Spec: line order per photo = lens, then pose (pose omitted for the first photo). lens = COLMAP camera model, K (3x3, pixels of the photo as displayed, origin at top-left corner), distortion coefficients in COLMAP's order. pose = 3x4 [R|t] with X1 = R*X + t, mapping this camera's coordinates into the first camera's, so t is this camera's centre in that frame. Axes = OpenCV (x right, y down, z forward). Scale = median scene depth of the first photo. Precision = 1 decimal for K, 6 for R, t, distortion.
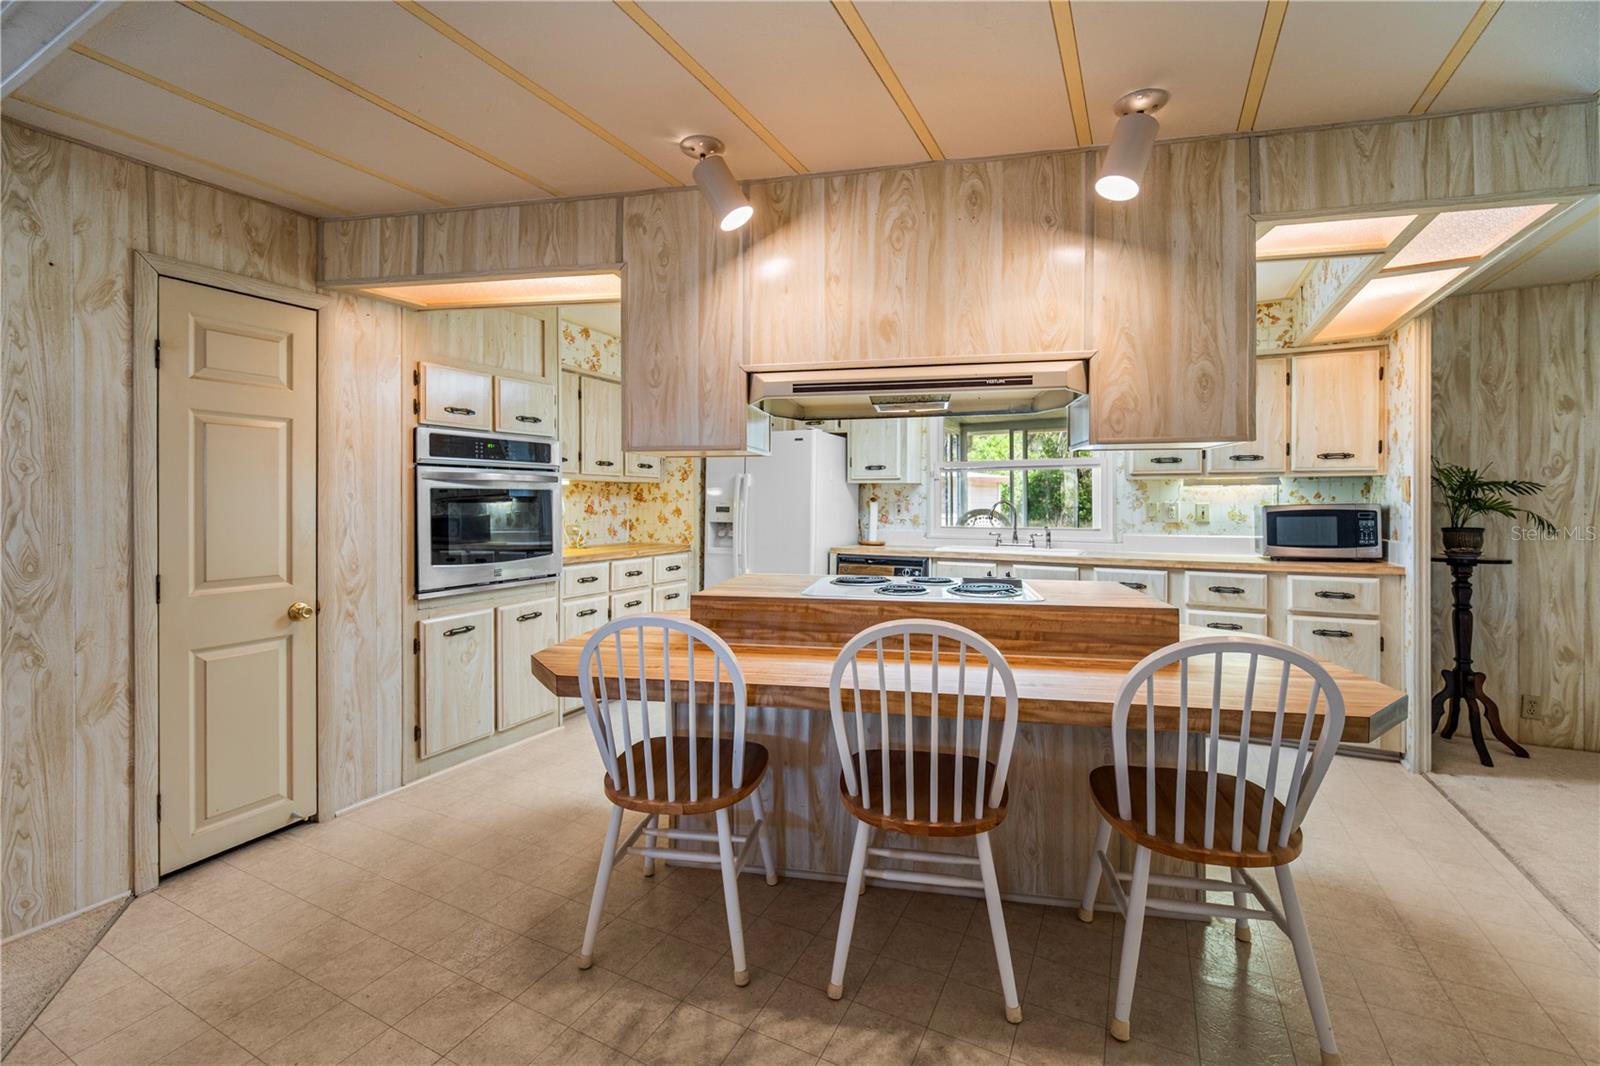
lens RADIAL K [[667.6, 0, 808.5], [0, 667.6, 504.4], [0, 0, 1]] dist [0.001622, -0.001572]
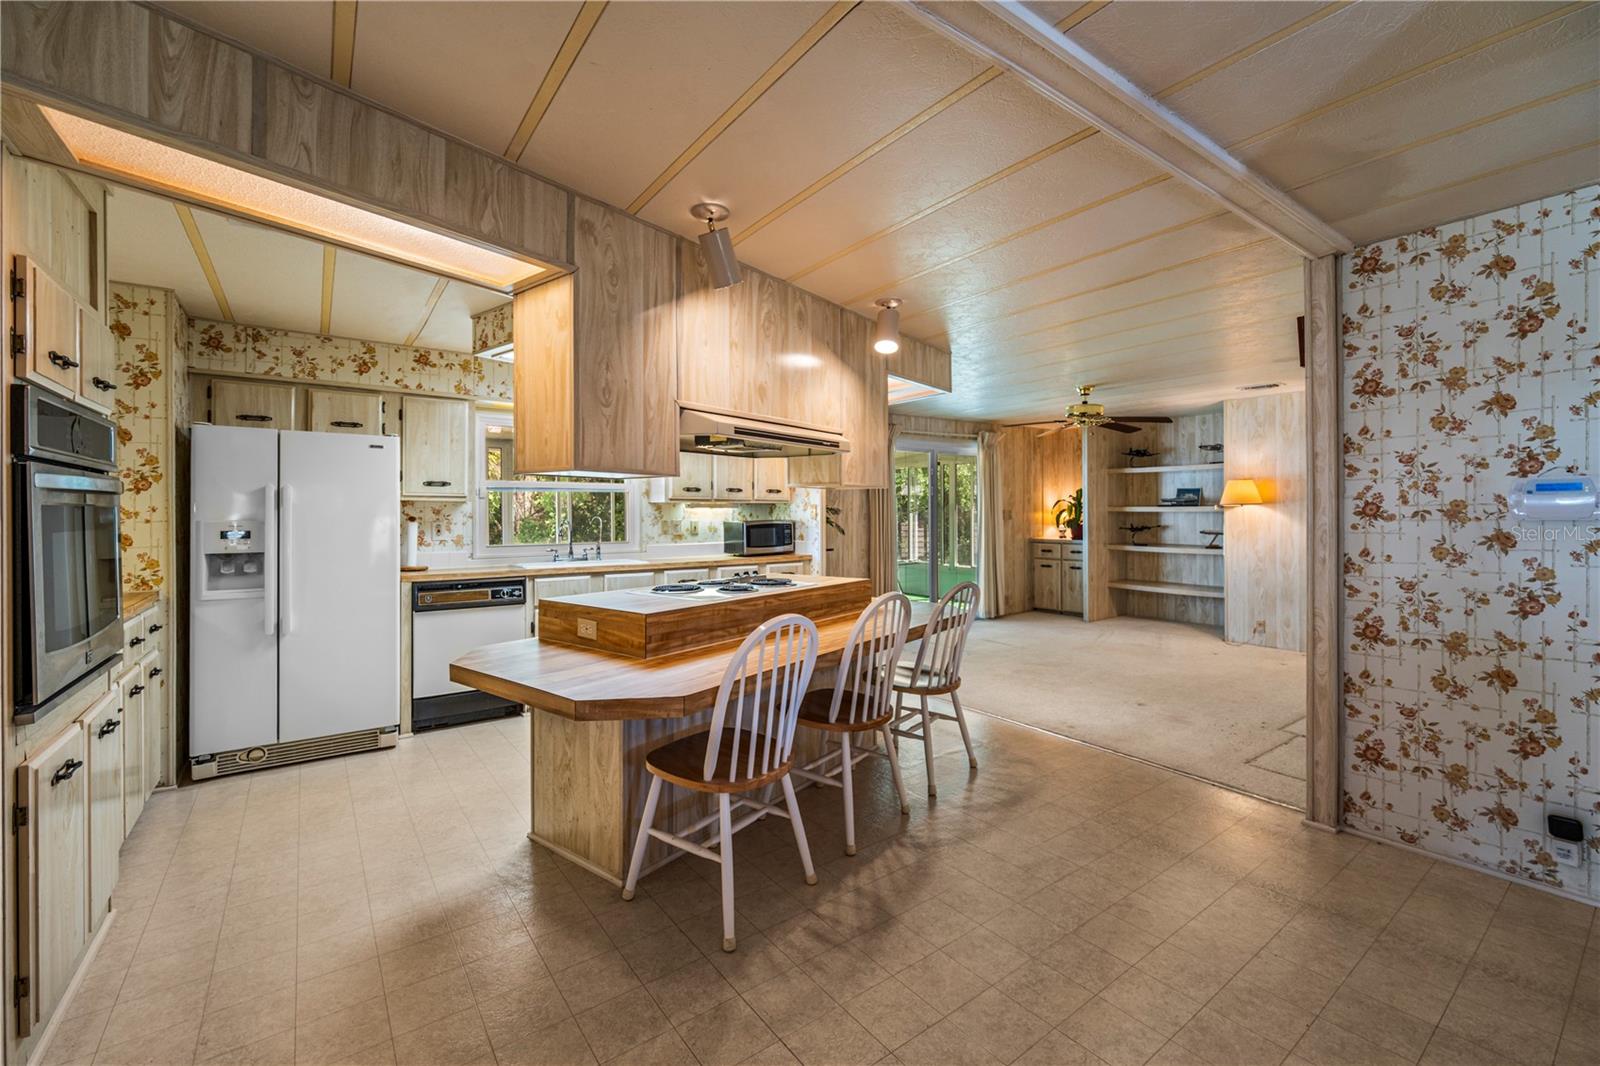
lens RADIAL K [[667.6, 0, 799.3], [0, 667.6, 515.5], [0, 0, 1]] dist [0.001622, -0.001572]
pose [[0.450525, -0.001106, 0.892763, -0.974021], [0.007801, 0.999966, -0.002698, -0.011494], [-0.892730, 0.008180, 0.450518, 0.310555]]
